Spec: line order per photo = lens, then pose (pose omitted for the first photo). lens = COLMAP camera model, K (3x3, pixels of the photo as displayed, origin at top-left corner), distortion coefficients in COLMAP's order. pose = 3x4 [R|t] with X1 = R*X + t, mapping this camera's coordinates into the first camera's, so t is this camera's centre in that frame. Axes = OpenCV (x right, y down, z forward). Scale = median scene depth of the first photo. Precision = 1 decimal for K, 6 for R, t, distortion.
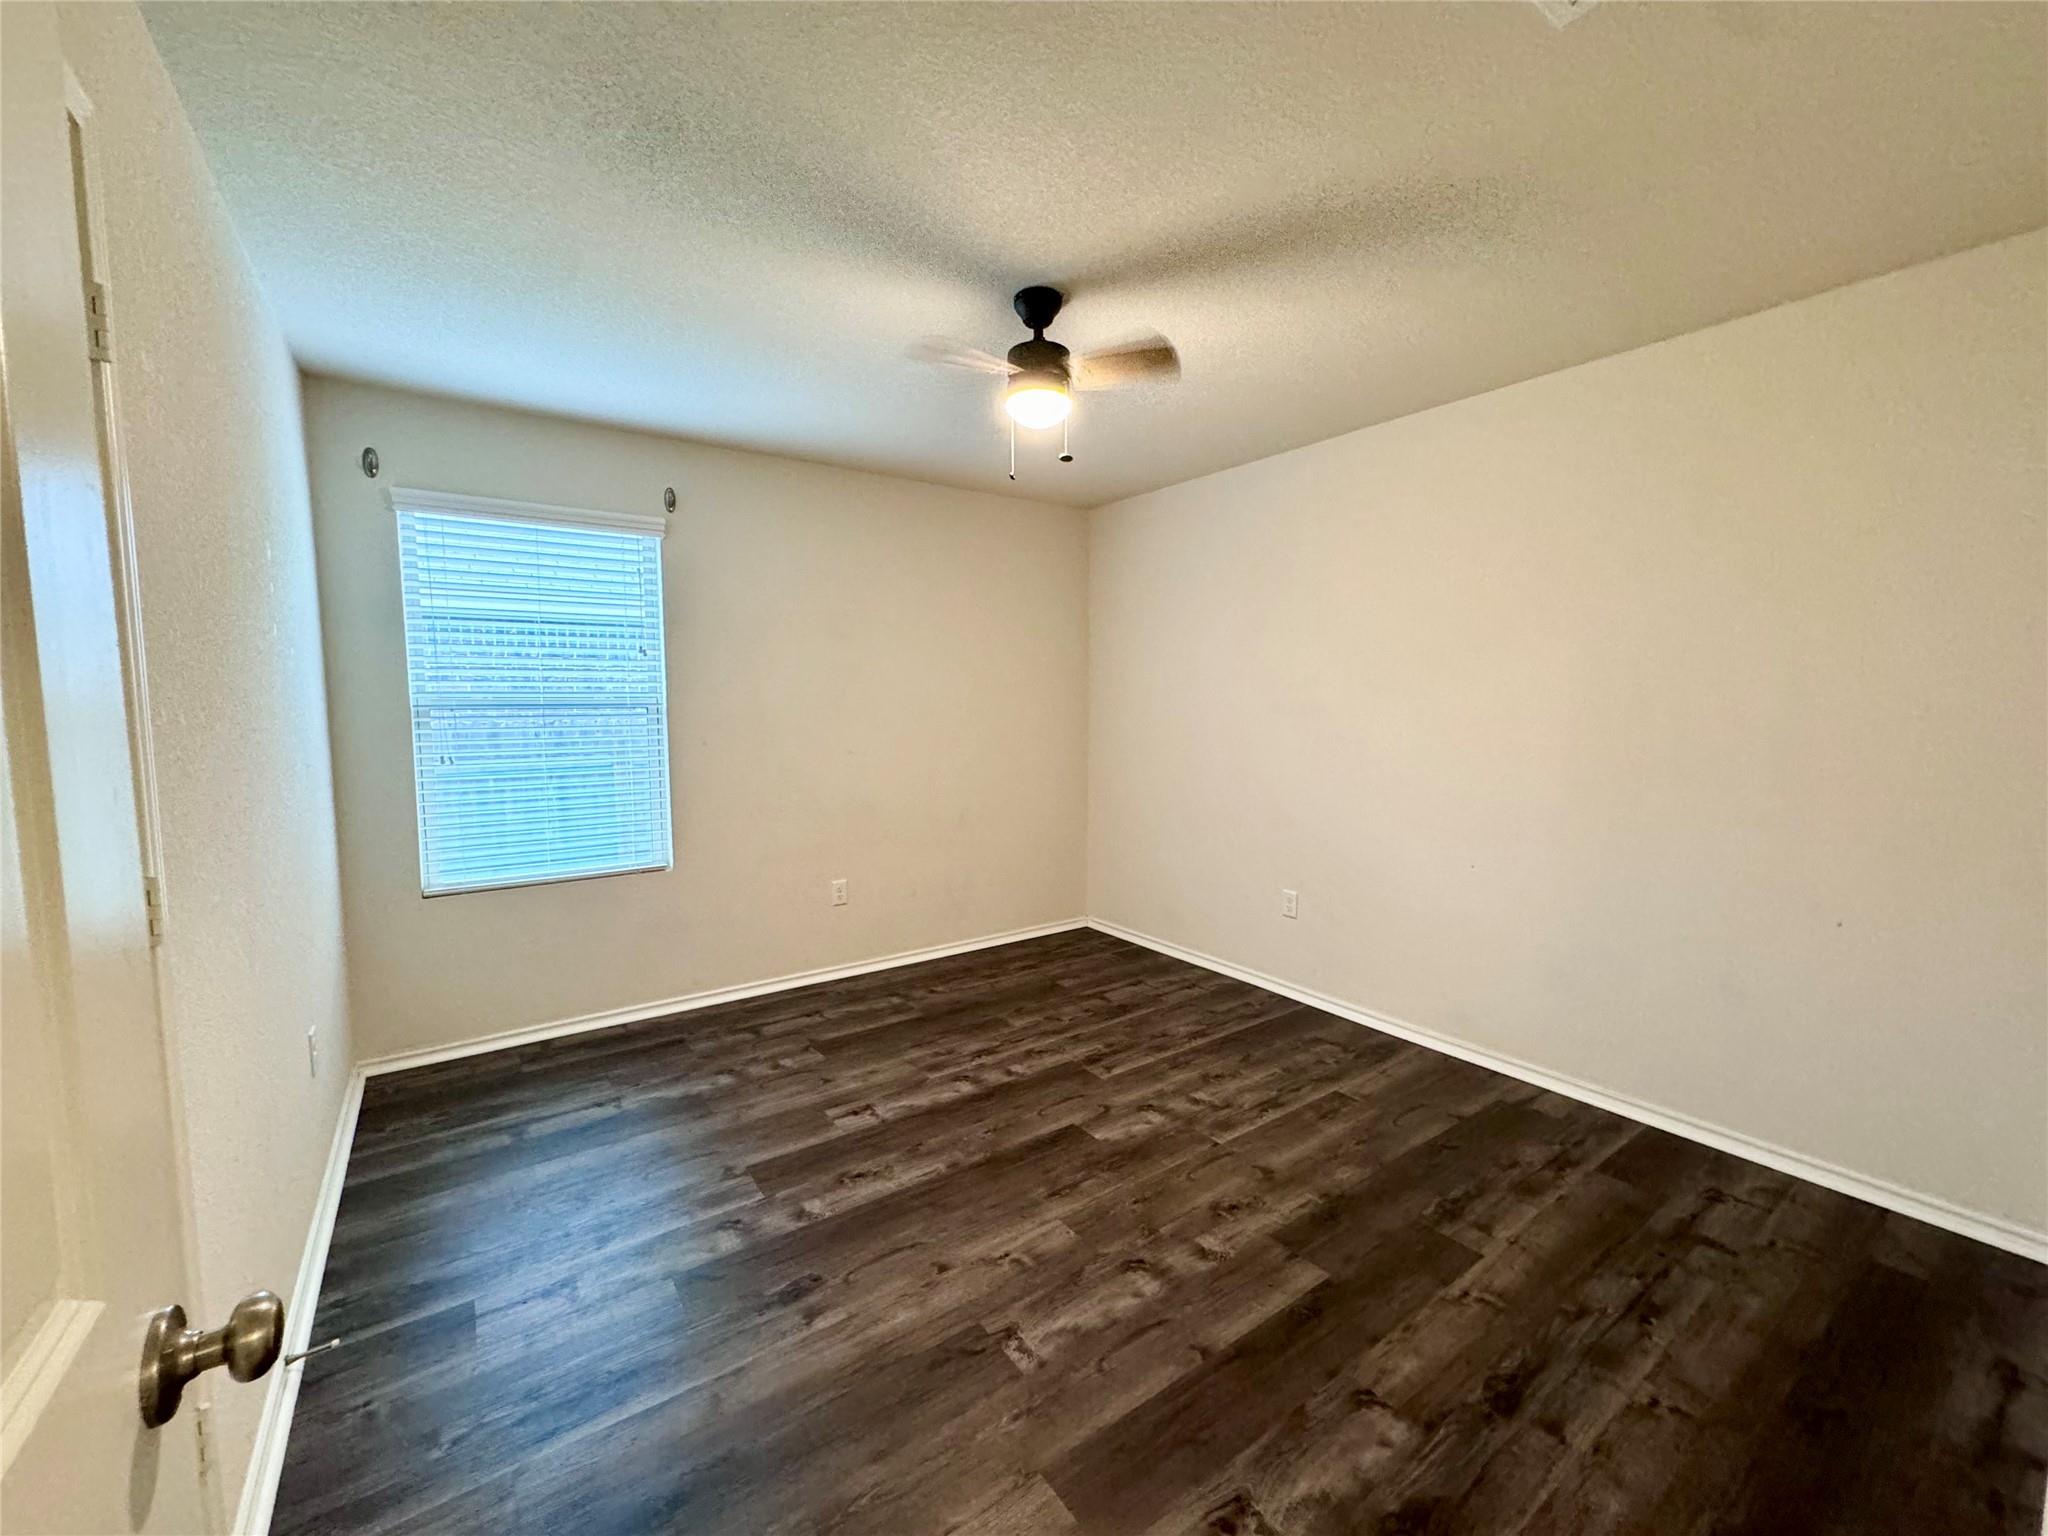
lens RADIAL K [[817.1, 0, 1026.3], [0, 817.1, 762.4], [0, 0, 1]] dist [-0.001593, -0.000005]
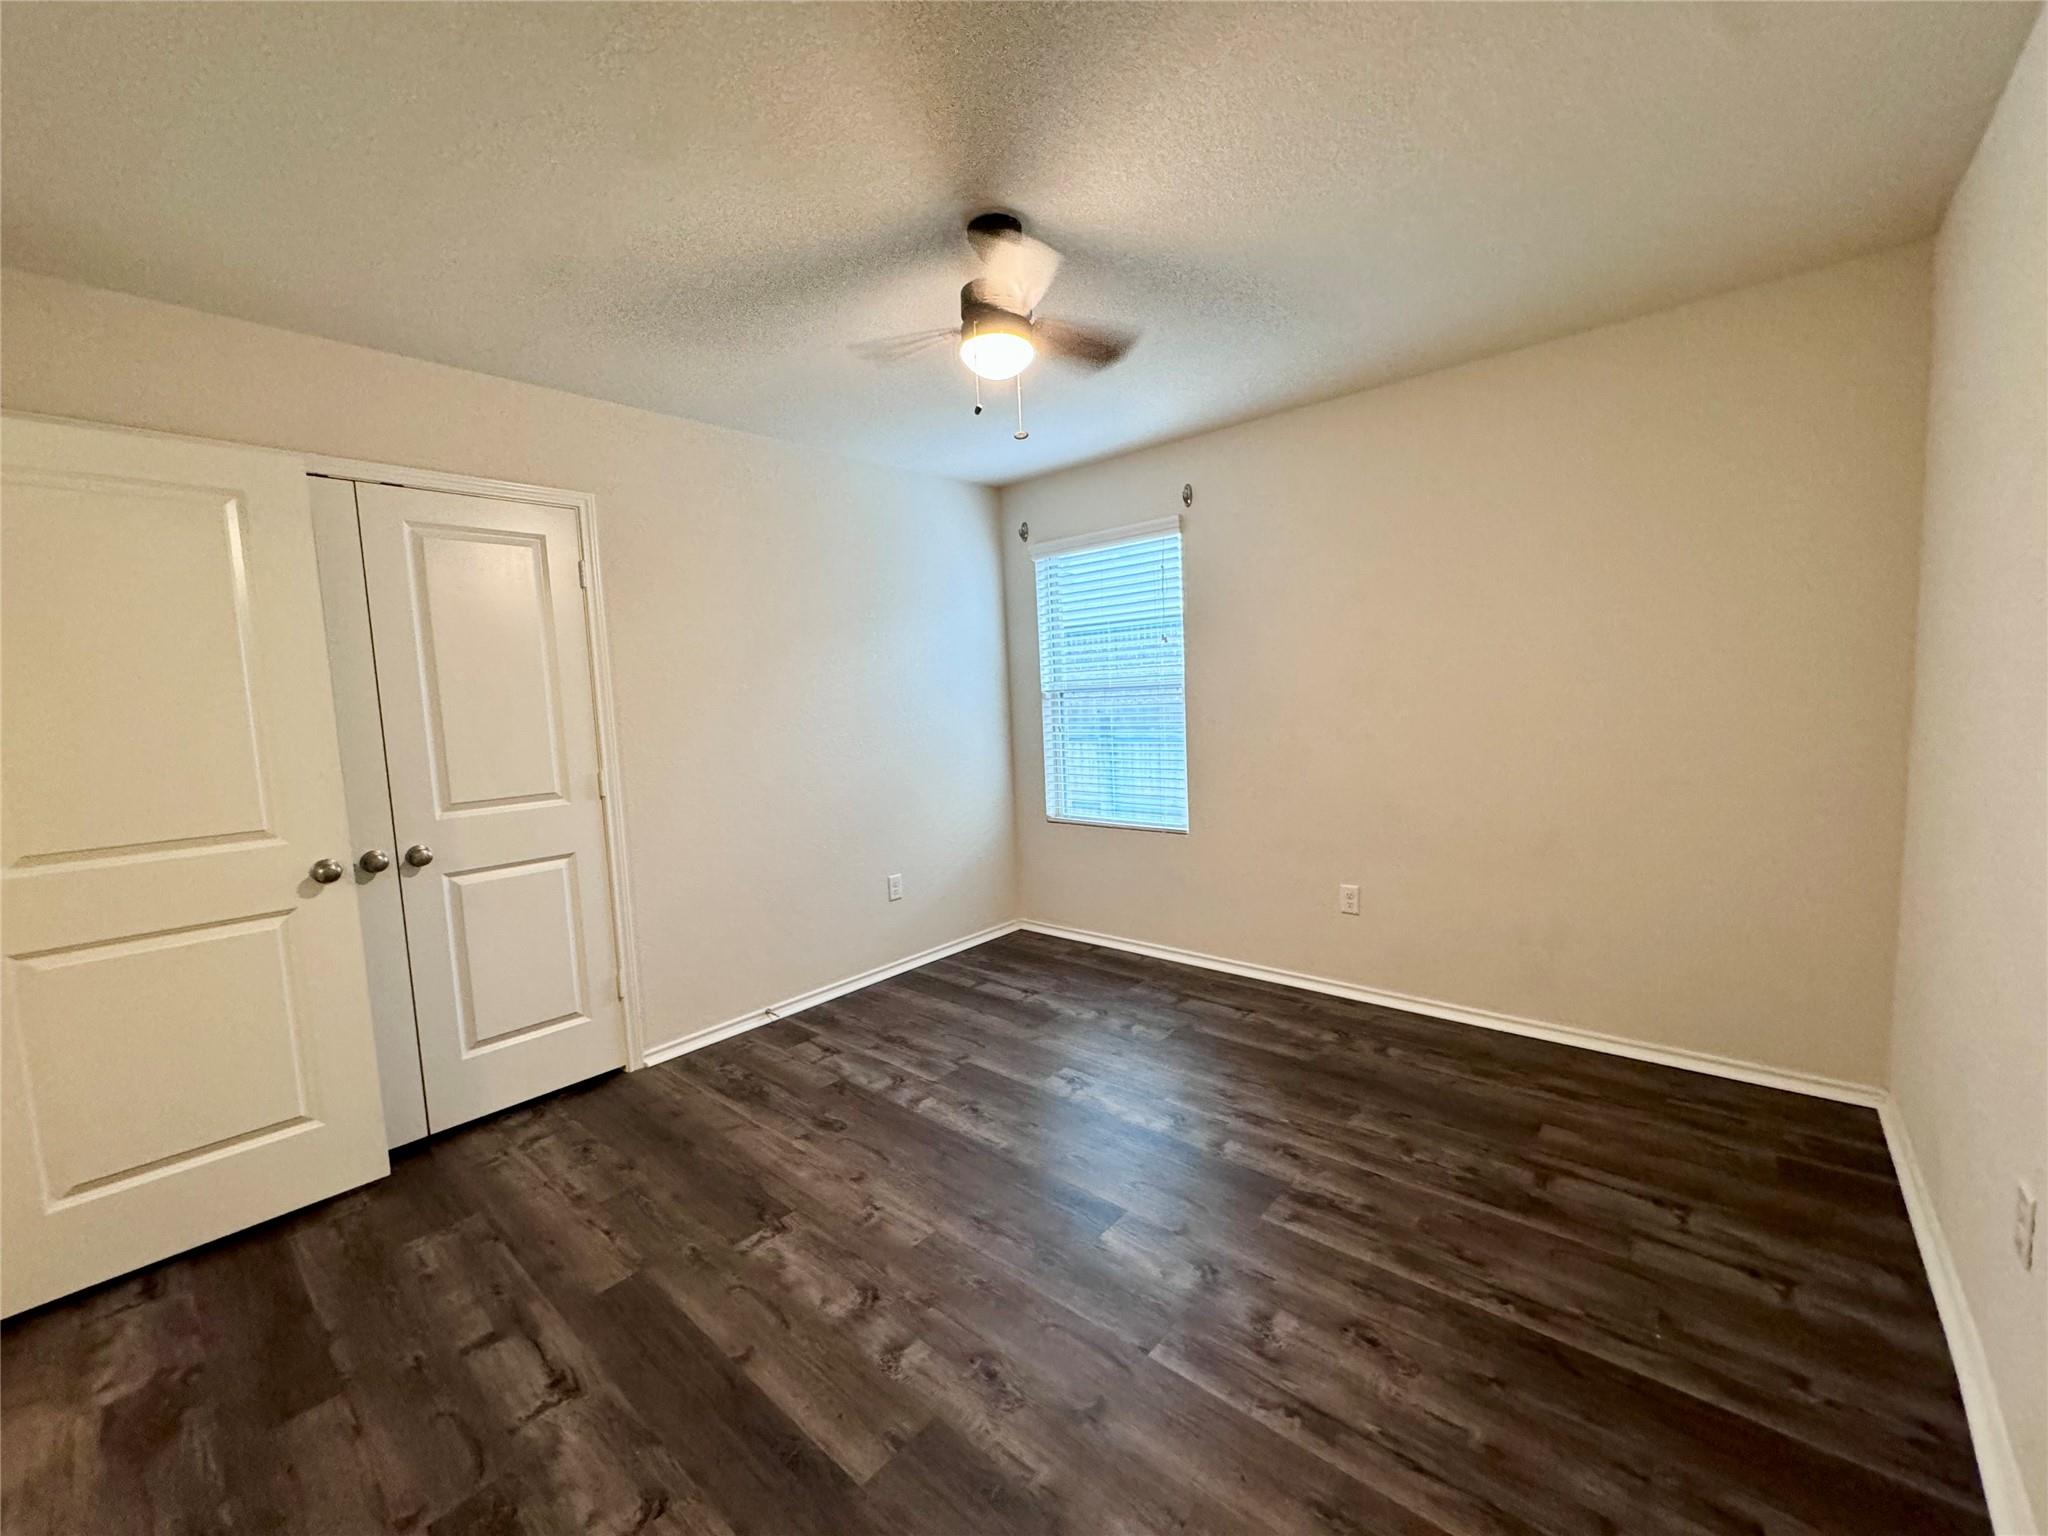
lens RADIAL K [[820.9, 0, 1022.2], [0, 820.9, 759.1], [0, 0, 1]] dist [0.000153, 0.000115]
pose [[0.229497, 0.073078, -0.970562, 0.747505], [-0.030784, 0.997223, 0.067807, -0.050126], [0.972822, 0.014316, 0.231109, 0.672572]]
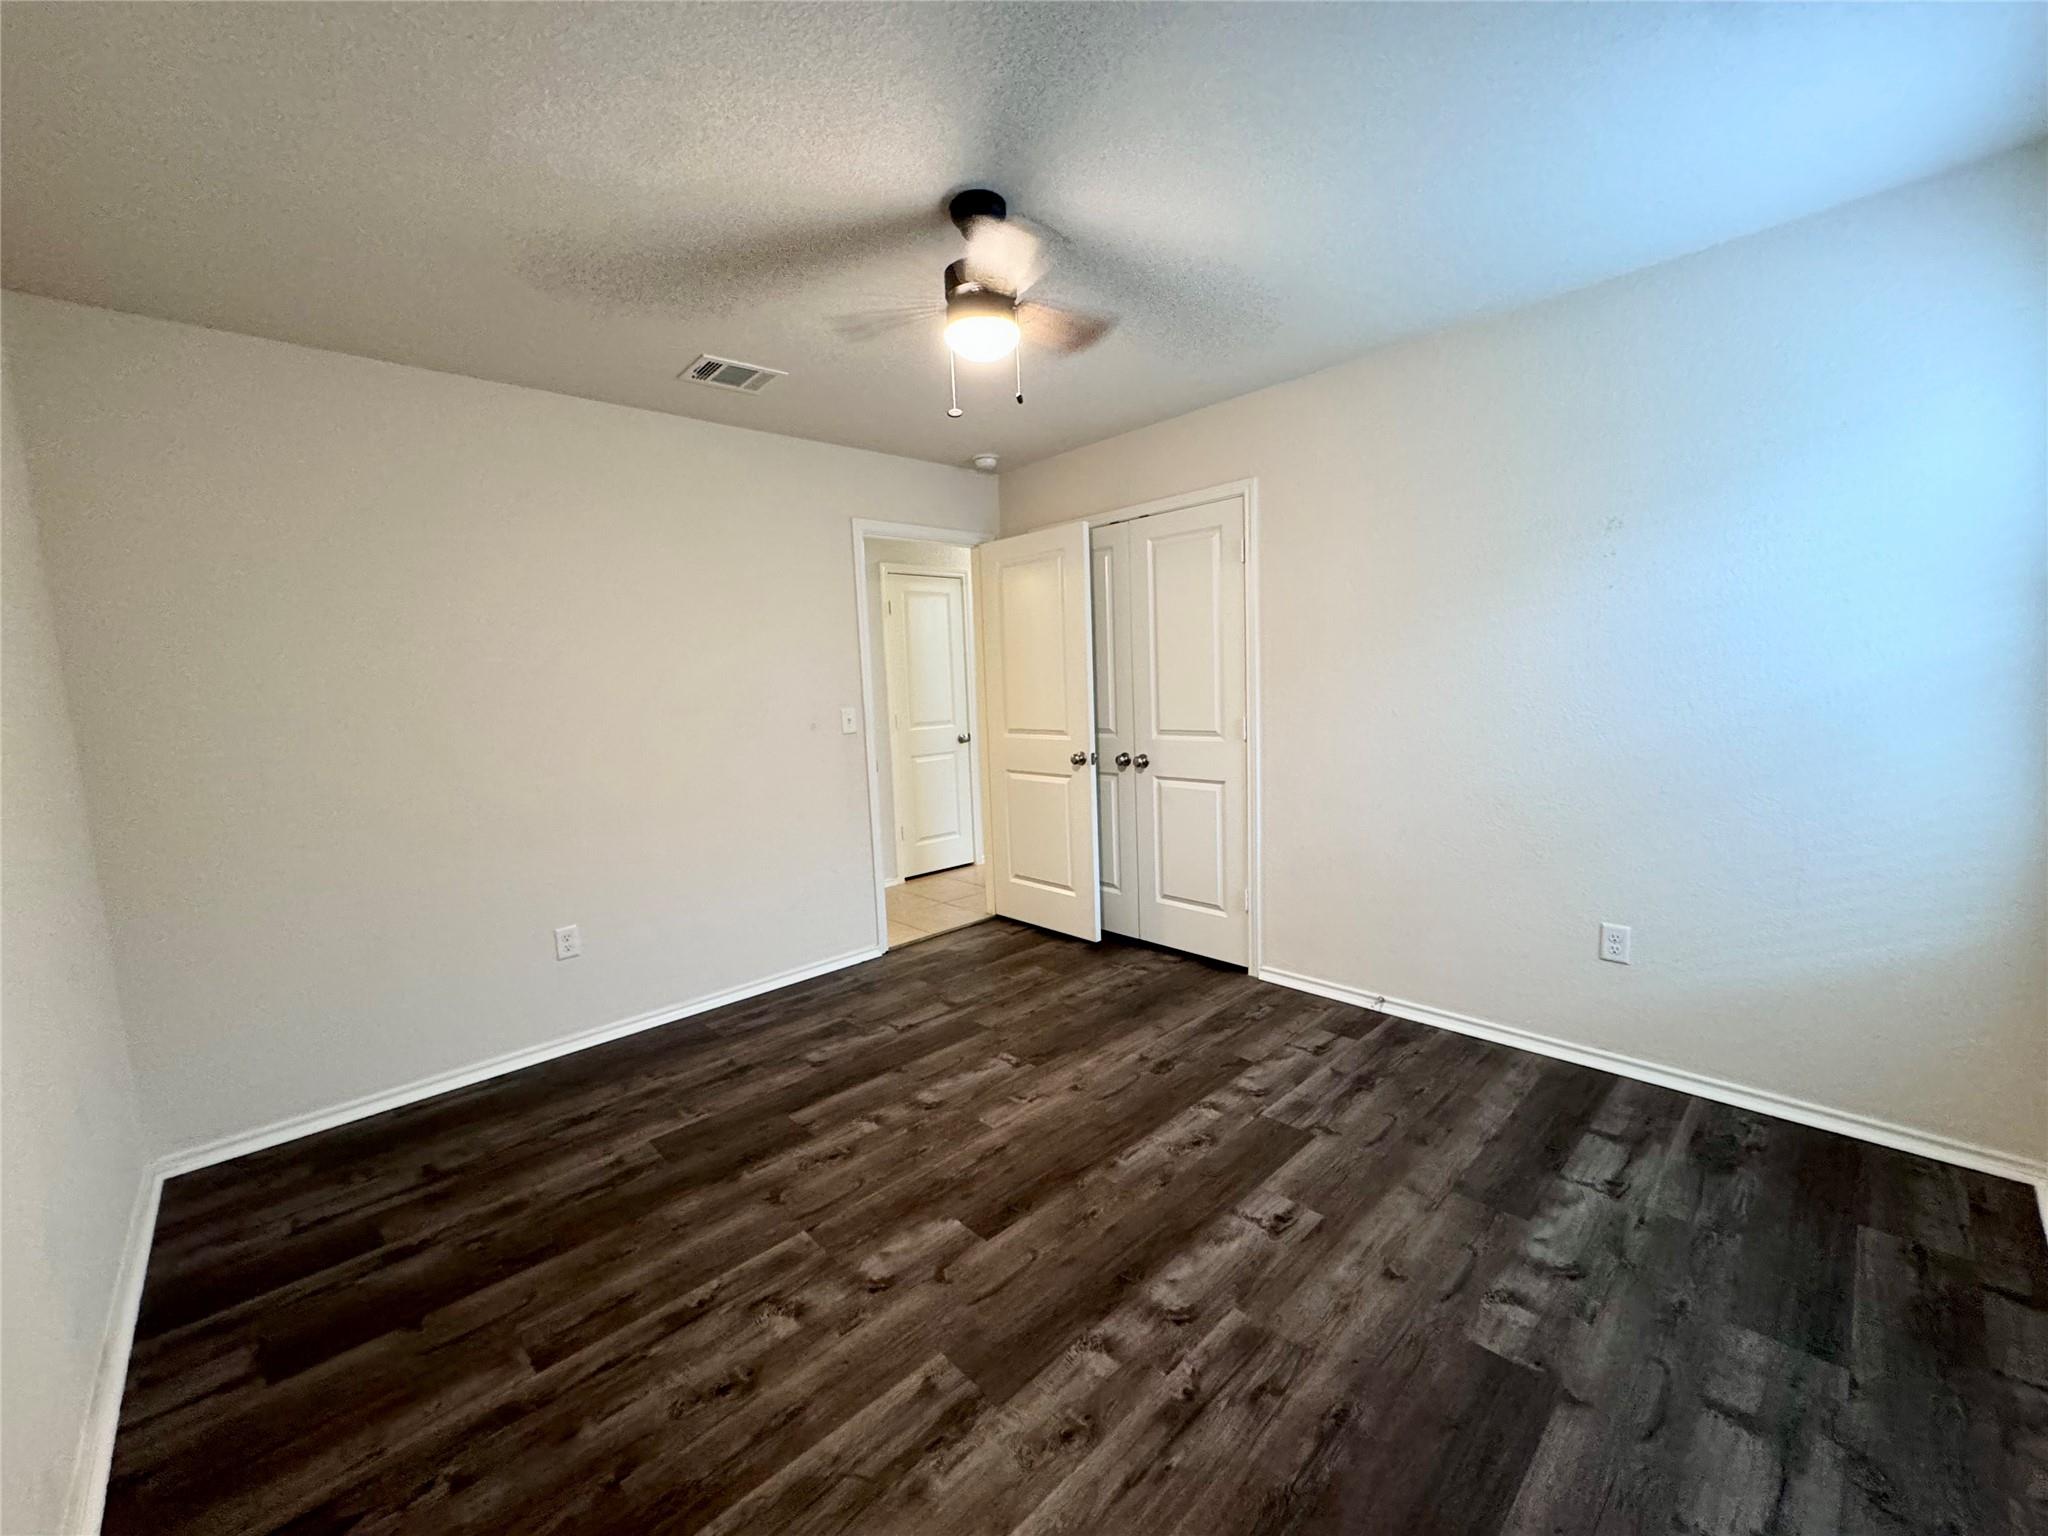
lens RADIAL K [[819.2, 0, 1021.1], [0, 819.2, 771.3], [0, 0, 1]] dist [-0.000631, 0.000141]
pose [[-0.989777, 0.059701, -0.129529, 0.093551], [0.034344, 0.981219, 0.189814, -0.115459], [0.138428, 0.183425, -0.973238, 1.576083]]
